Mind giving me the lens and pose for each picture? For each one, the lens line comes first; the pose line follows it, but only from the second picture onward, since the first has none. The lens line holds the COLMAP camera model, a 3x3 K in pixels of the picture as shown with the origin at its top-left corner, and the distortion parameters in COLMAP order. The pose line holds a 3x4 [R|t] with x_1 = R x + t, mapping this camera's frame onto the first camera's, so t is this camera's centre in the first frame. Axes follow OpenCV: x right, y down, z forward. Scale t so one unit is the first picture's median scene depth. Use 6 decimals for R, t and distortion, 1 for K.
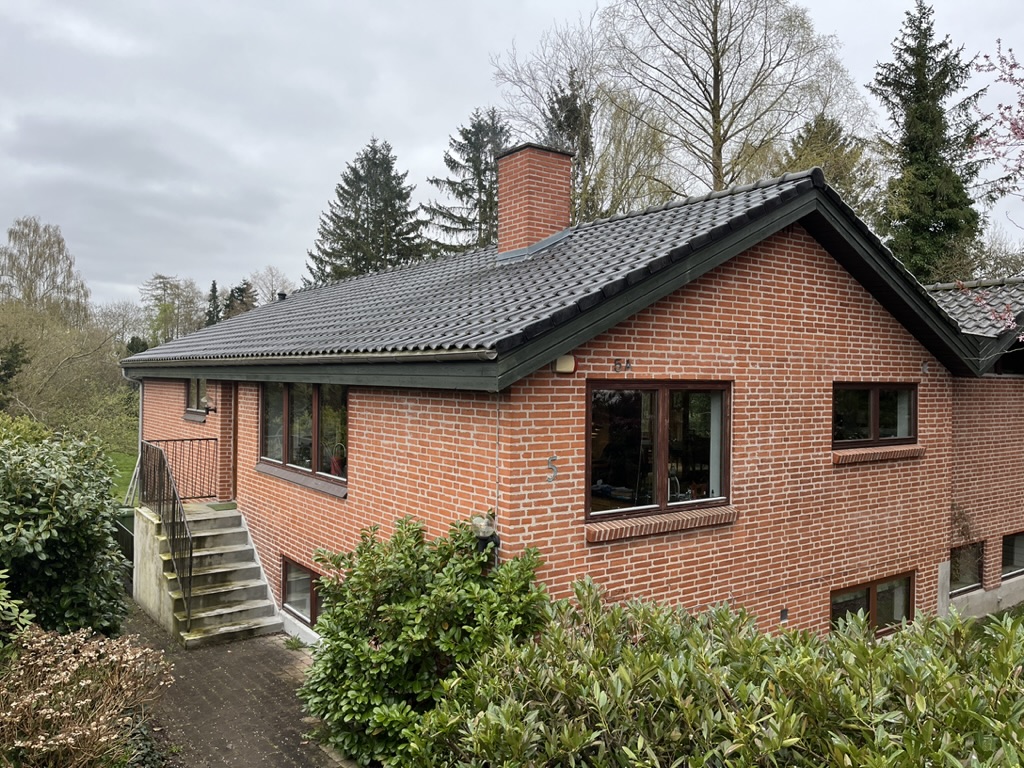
lens RADIAL K [[780.5, 0, 508.7], [0, 780.5, 385.1], [0, 0, 1]] dist [0.061244, -0.066000]
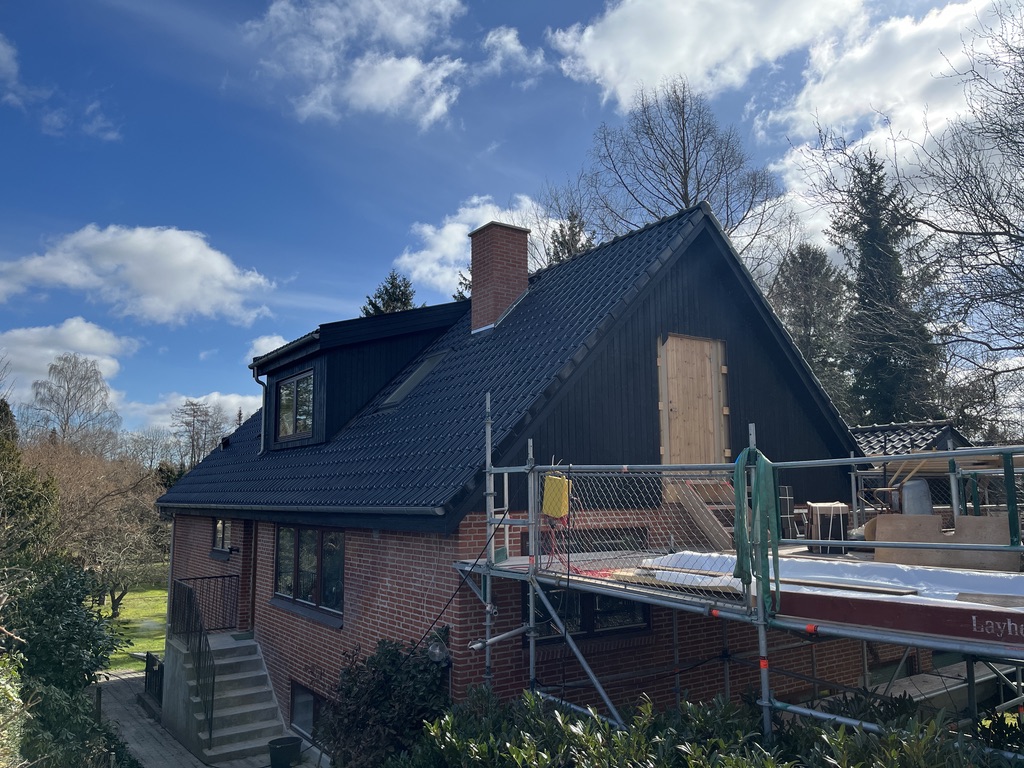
lens RADIAL K [[780.5, 0, 515.9], [0, 780.5, 393.2], [0, 0, 1]] dist [0.061244, -0.066000]
pose [[0.999522, -0.023771, -0.019772, 0.103793], [0.020909, 0.990741, -0.134146, -0.053215], [0.022778, 0.133669, 0.990764, -0.273606]]
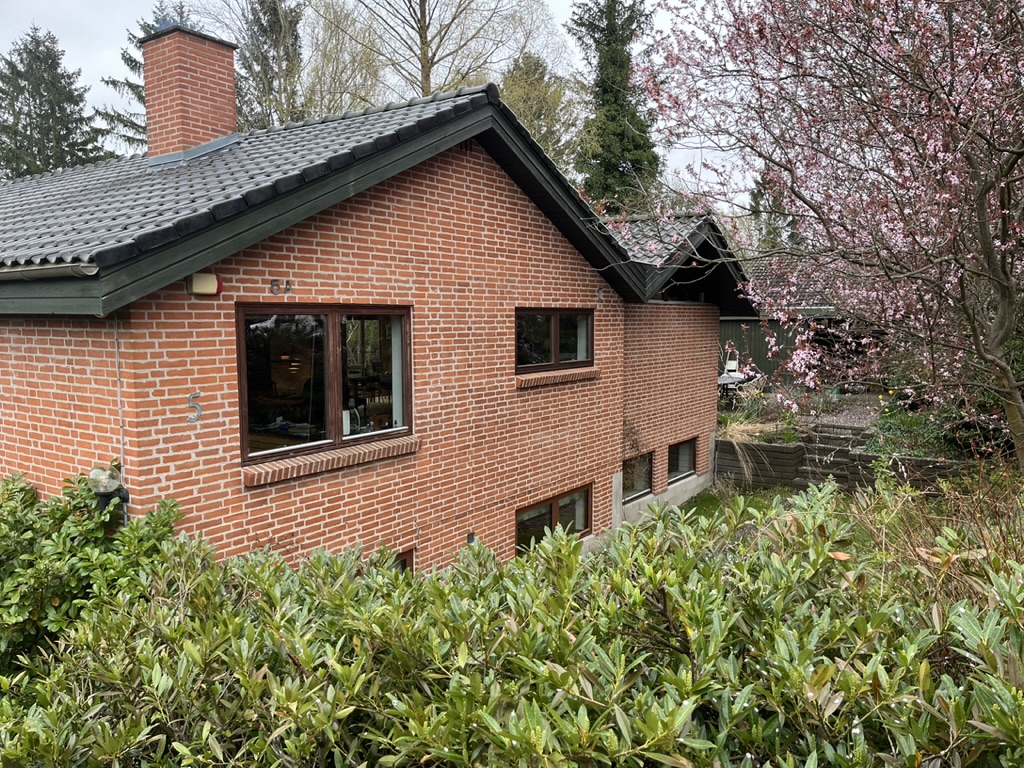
lens RADIAL K [[780.5, 0, 521.0], [0, 780.5, 391.9], [0, 0, 1]] dist [0.061244, -0.066000]
pose [[0.938928, -0.045208, 0.341132, 0.080502], [0.014244, 0.995589, 0.092732, 0.012559], [-0.343819, -0.082210, 0.935430, 0.055391]]
